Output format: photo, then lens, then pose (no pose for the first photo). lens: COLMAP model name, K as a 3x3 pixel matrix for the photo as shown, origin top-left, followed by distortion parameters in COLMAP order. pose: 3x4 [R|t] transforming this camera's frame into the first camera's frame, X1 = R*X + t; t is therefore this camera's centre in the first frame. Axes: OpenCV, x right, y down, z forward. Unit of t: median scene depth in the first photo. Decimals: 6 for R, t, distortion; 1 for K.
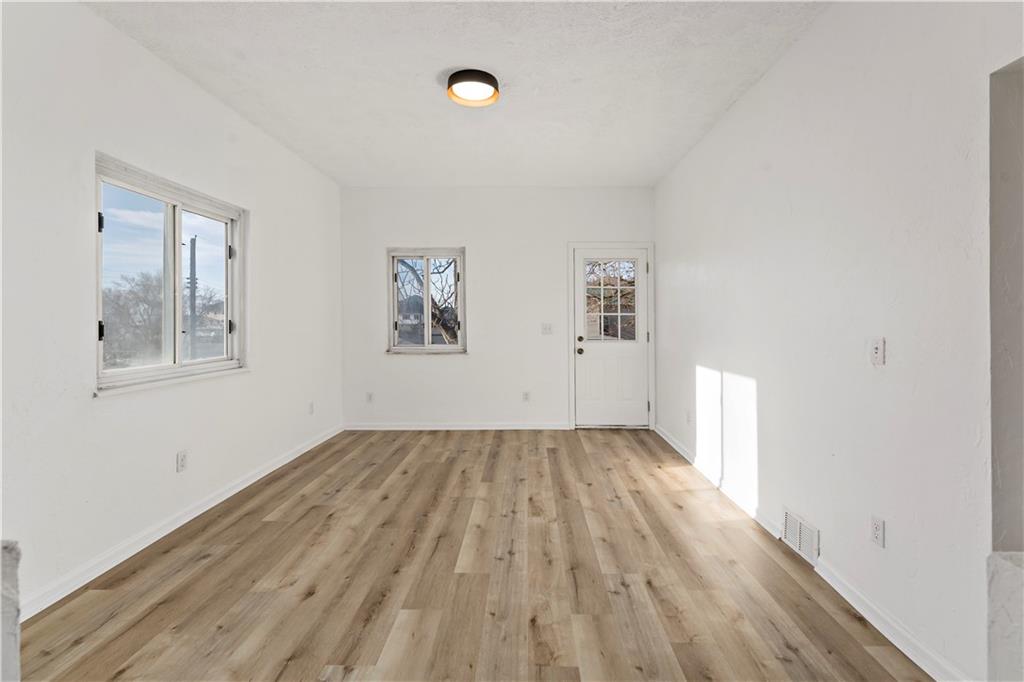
lens RADIAL K [[446.9, 0, 522.6], [0, 446.9, 324.5], [0, 0, 1]] dist [0.000011, -0.000099]
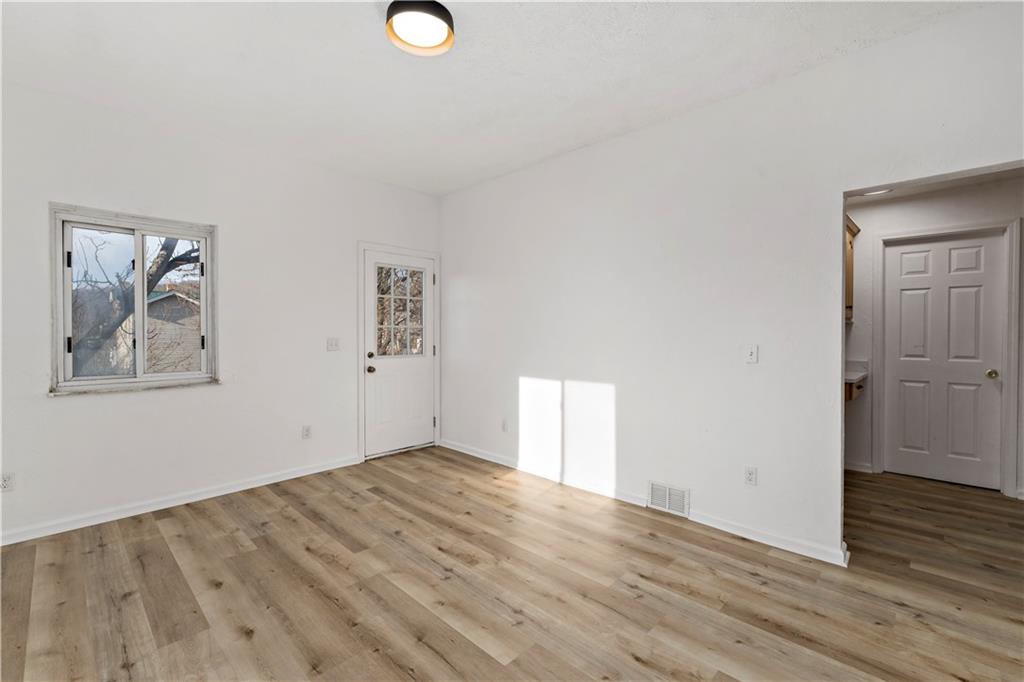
lens RADIAL K [[446.9, 0, 518.2], [0, 446.9, 337.8], [0, 0, 1]] dist [0.000011, -0.000099]
pose [[0.687125, -0.009247, 0.726480, -0.441206], [0.008422, 0.999953, 0.004762, -0.005130], [-0.726490, 0.002847, 0.687171, 0.294093]]
